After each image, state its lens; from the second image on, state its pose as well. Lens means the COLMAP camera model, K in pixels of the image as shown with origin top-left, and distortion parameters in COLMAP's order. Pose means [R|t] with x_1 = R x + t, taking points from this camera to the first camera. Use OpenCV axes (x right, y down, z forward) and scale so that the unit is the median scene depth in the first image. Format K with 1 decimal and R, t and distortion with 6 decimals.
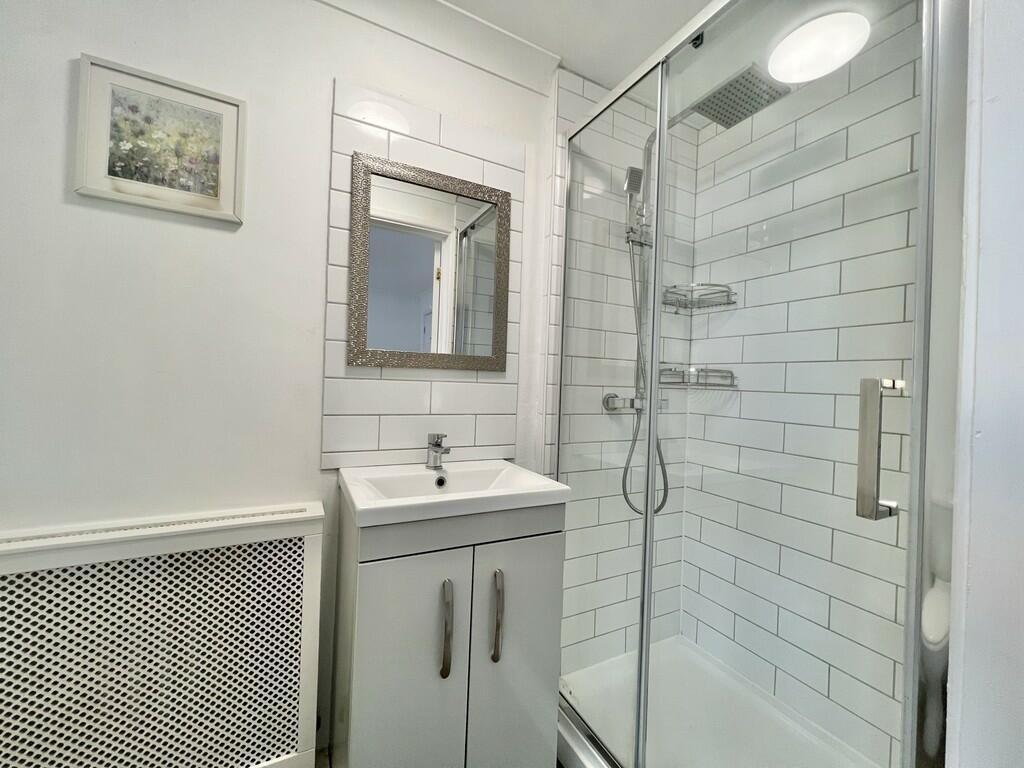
lens RADIAL K [[407.1, 0, 508.4], [0, 407.1, 381.4], [0, 0, 1]] dist [-0.001948, 0.000069]
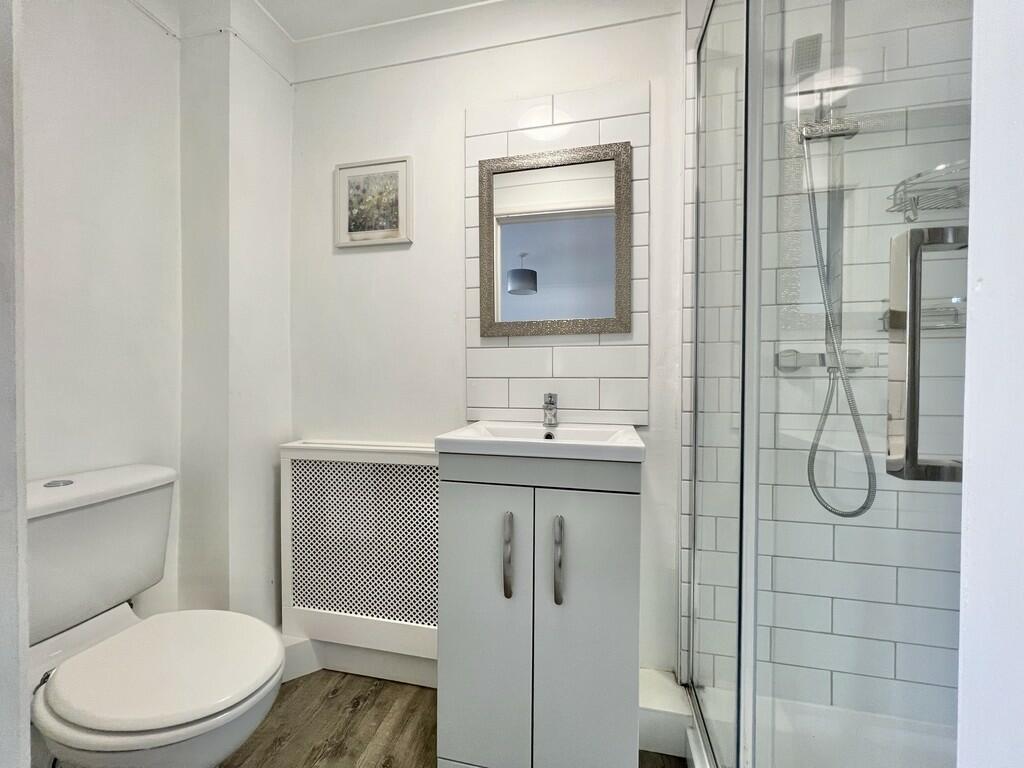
lens RADIAL K [[407.1, 0, 512.2], [0, 407.1, 381.7], [0, 0, 1]] dist [-0.001948, 0.000069]
pose [[0.765293, -0.024916, -0.643200, 0.518188], [0.031388, 0.999506, -0.001372, 0.112001], [0.642917, -0.019139, 0.765697, 0.129342]]
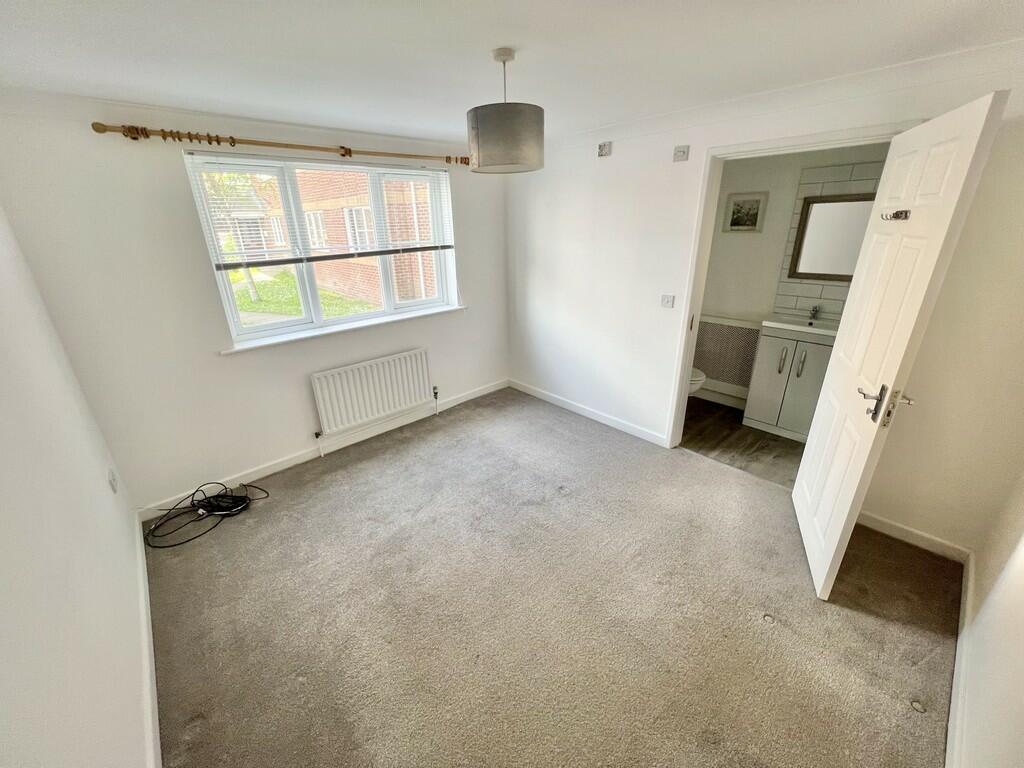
lens RADIAL K [[407.1, 0, 512.1], [0, 407.1, 384.5], [0, 0, 1]] dist [-0.001948, 0.000069]
pose [[0.258177, 0.313557, -0.913798, 2.219340], [0.036343, 0.942043, 0.333517, -0.404349], [0.965414, -0.119317, 0.231818, -1.857133]]
